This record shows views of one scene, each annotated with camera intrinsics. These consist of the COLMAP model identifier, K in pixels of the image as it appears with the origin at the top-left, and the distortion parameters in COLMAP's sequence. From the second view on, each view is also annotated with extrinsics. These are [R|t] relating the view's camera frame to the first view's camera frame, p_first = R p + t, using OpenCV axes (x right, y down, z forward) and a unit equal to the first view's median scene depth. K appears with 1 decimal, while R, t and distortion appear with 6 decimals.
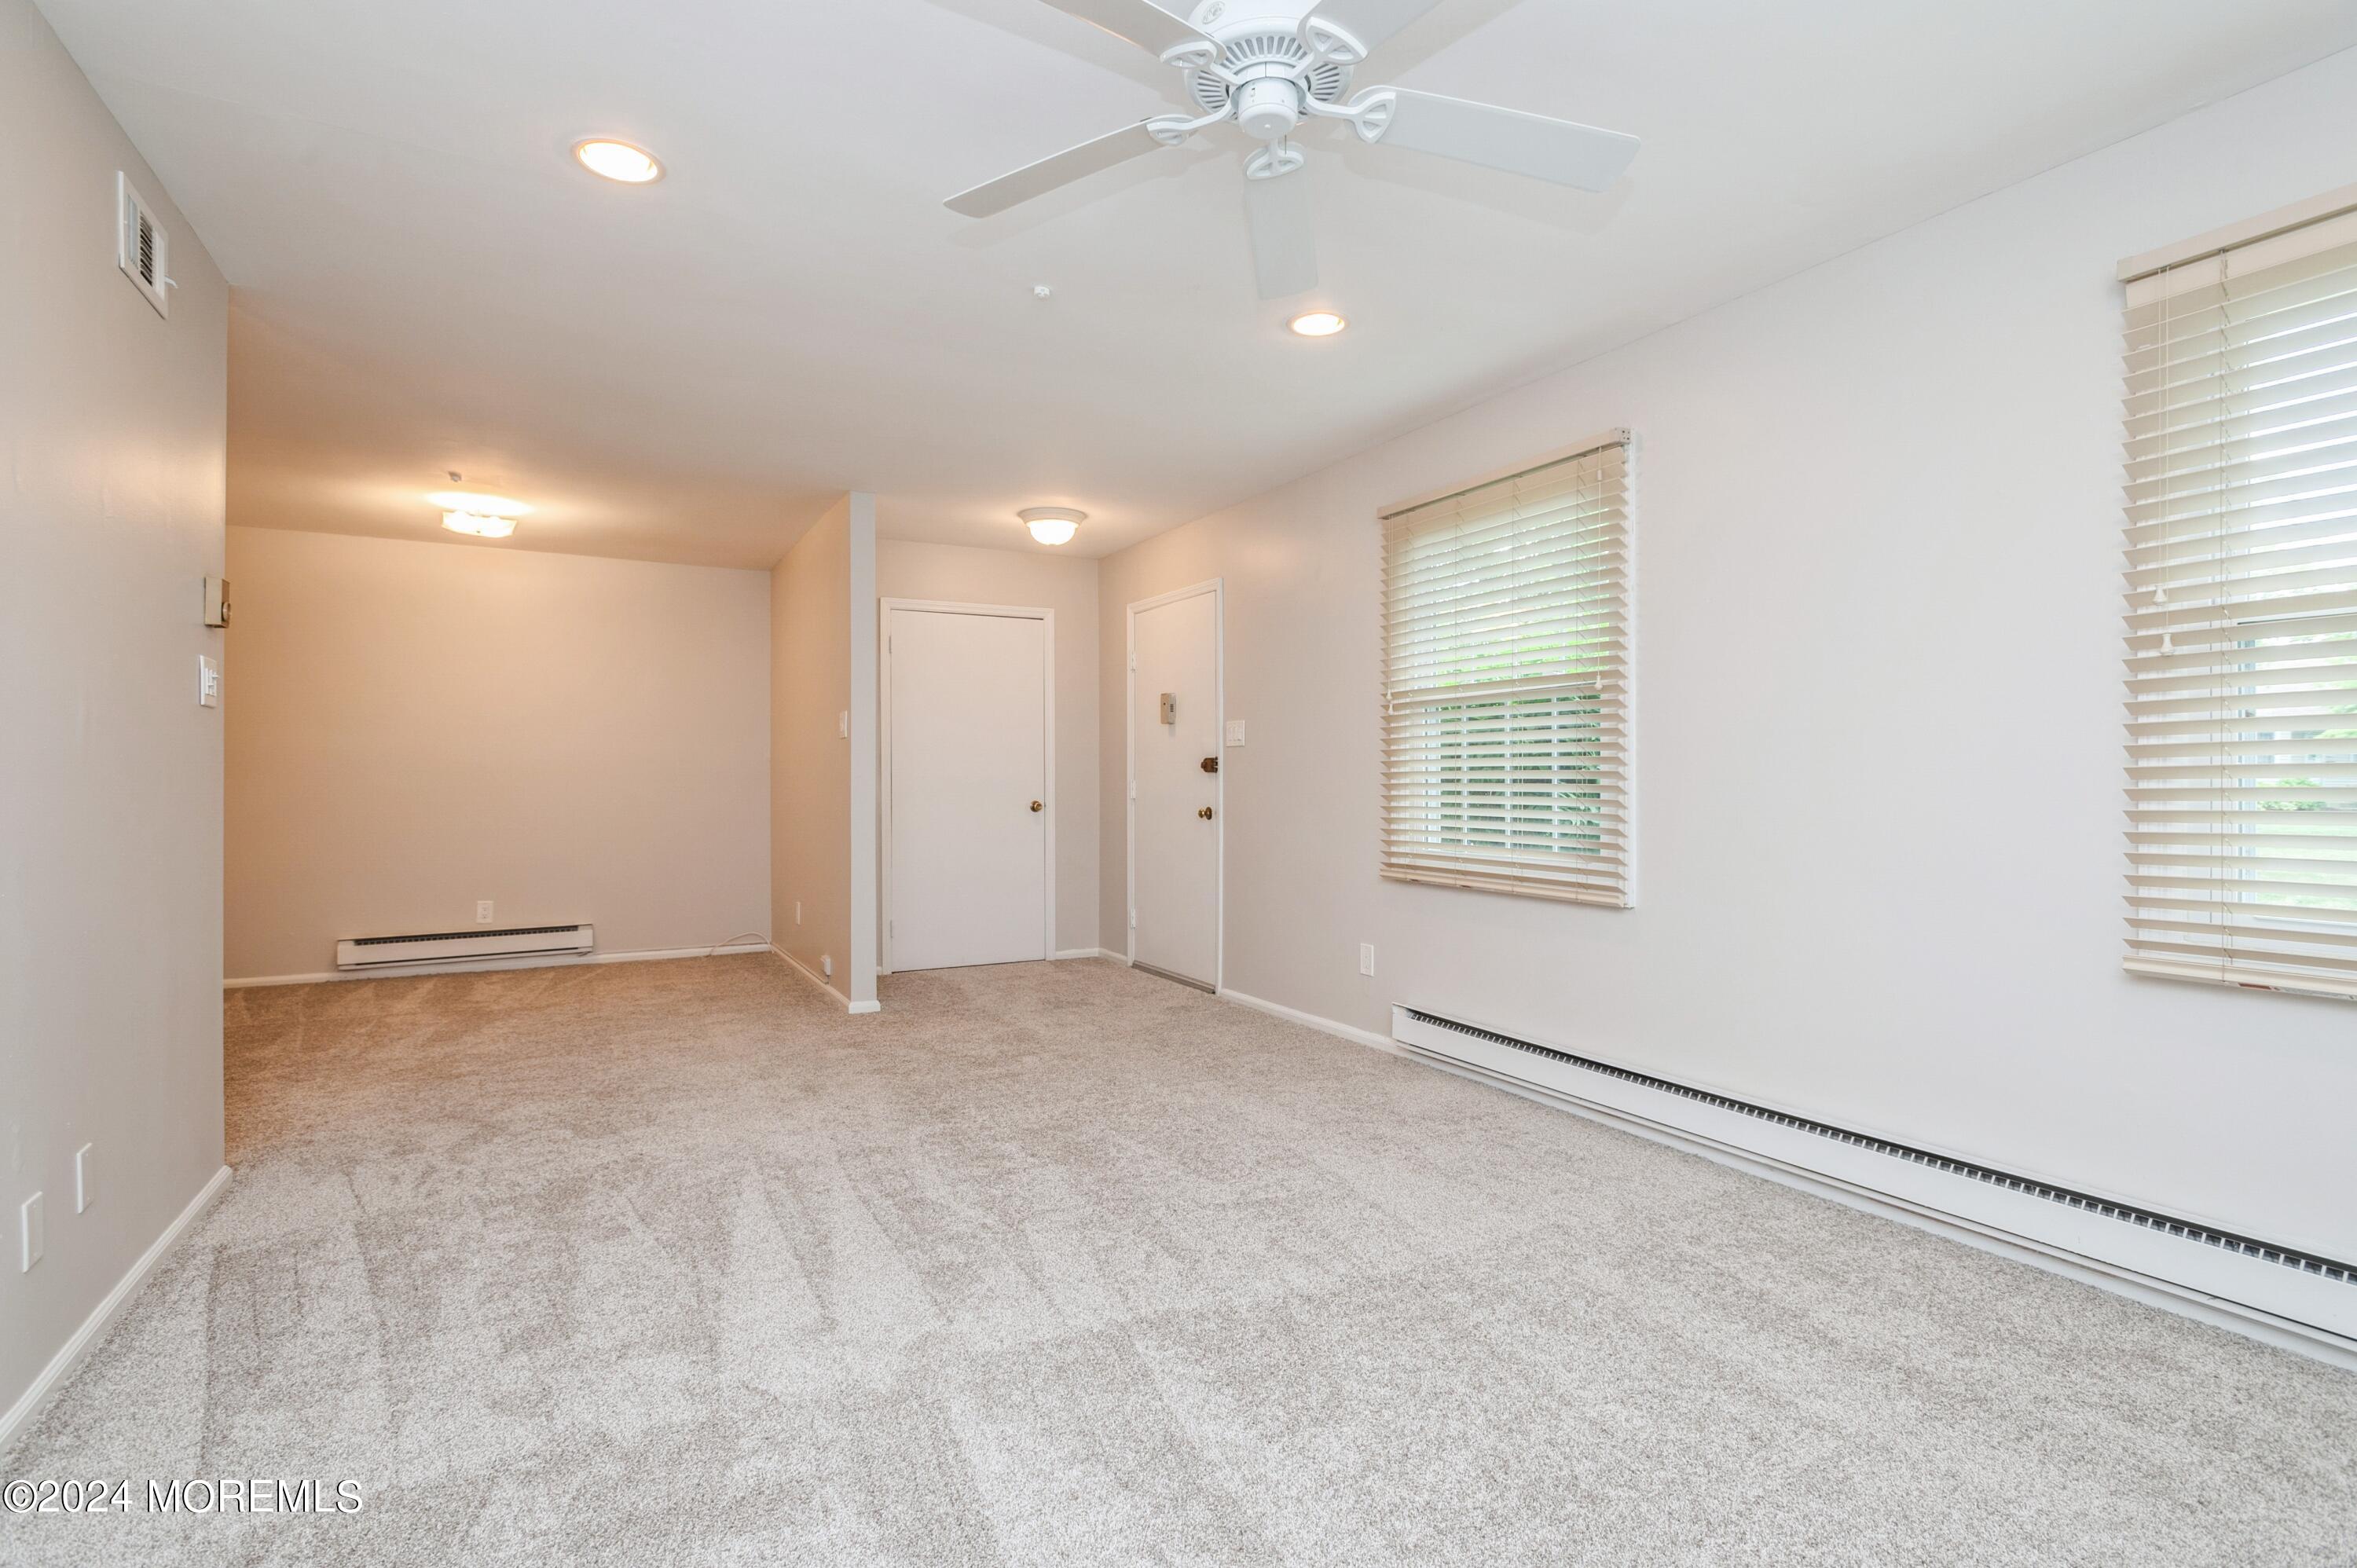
lens RADIAL K [[1127.8, 0, 1153.0], [0, 1127.8, 787.0], [0, 0, 1]] dist [-0.000221, -0.004564]
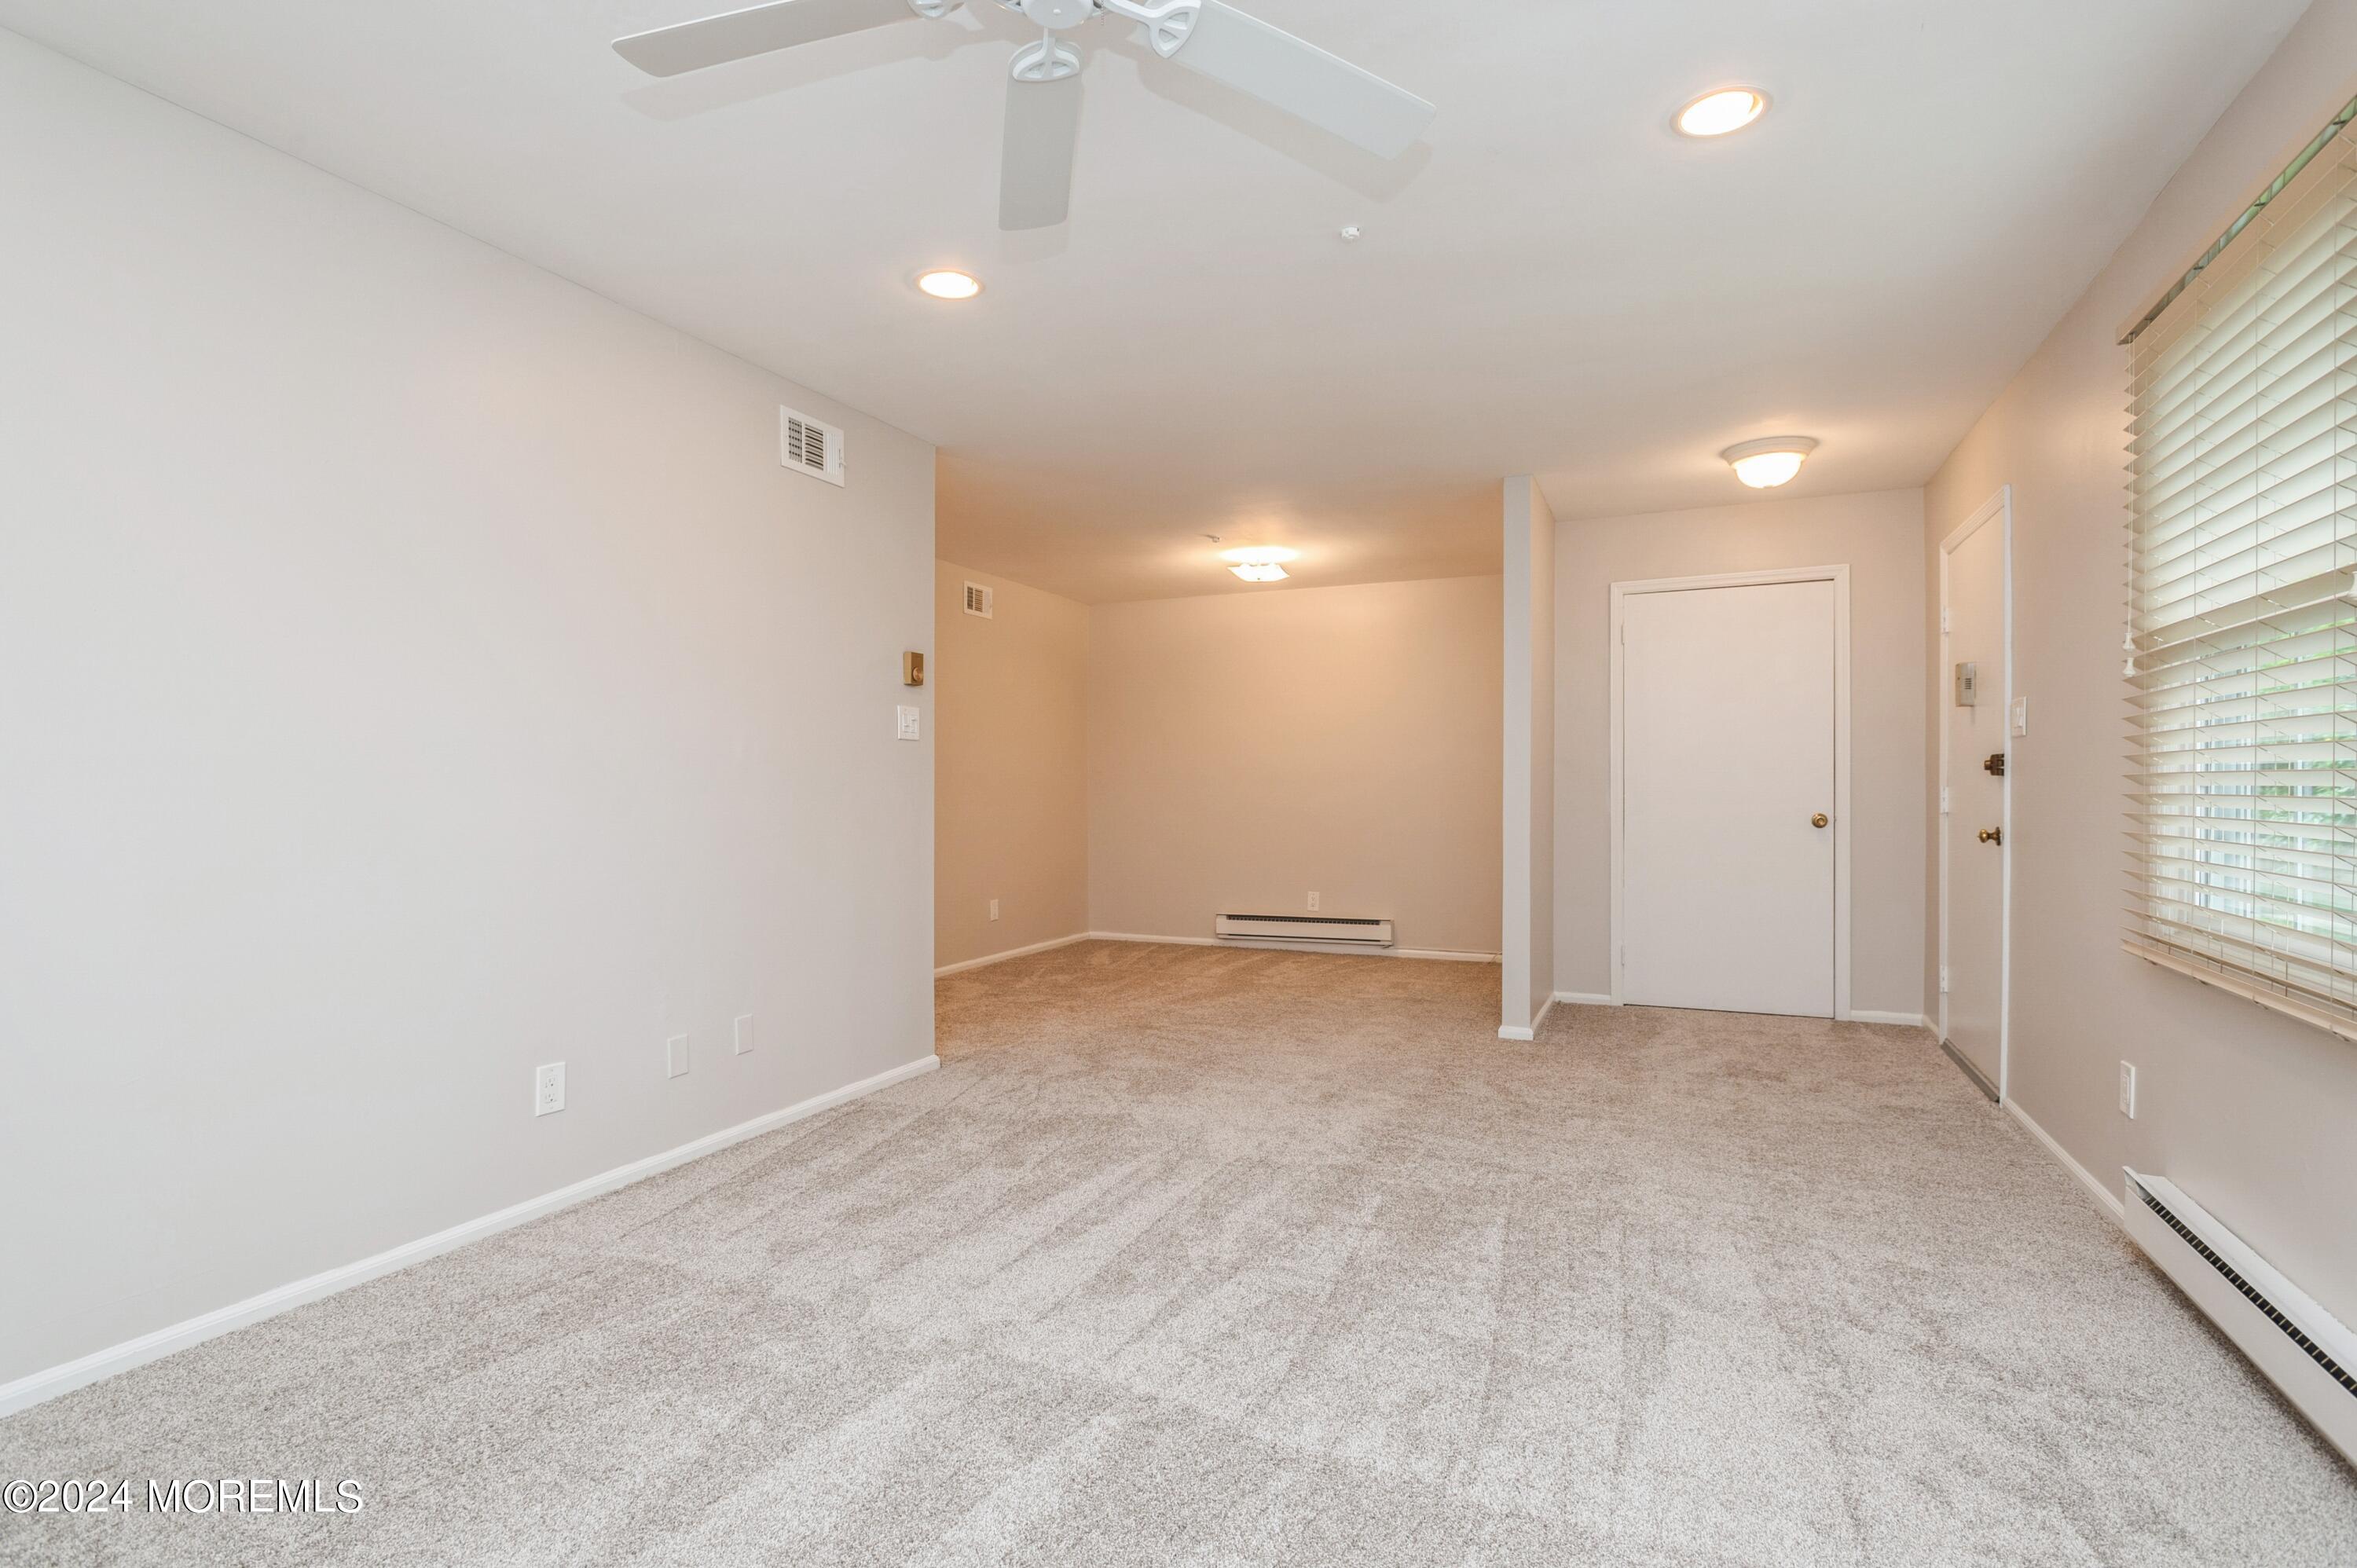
lens RADIAL K [[1127.8, 0, 1149.8], [0, 1127.8, 817.5], [0, 0, 1]] dist [-0.000221, -0.004564]
pose [[0.607462, 0.018715, -0.794128, 0.461849], [-0.001040, 0.999740, 0.022765, -0.005146], [0.794348, -0.013003, 0.607324, 0.310010]]
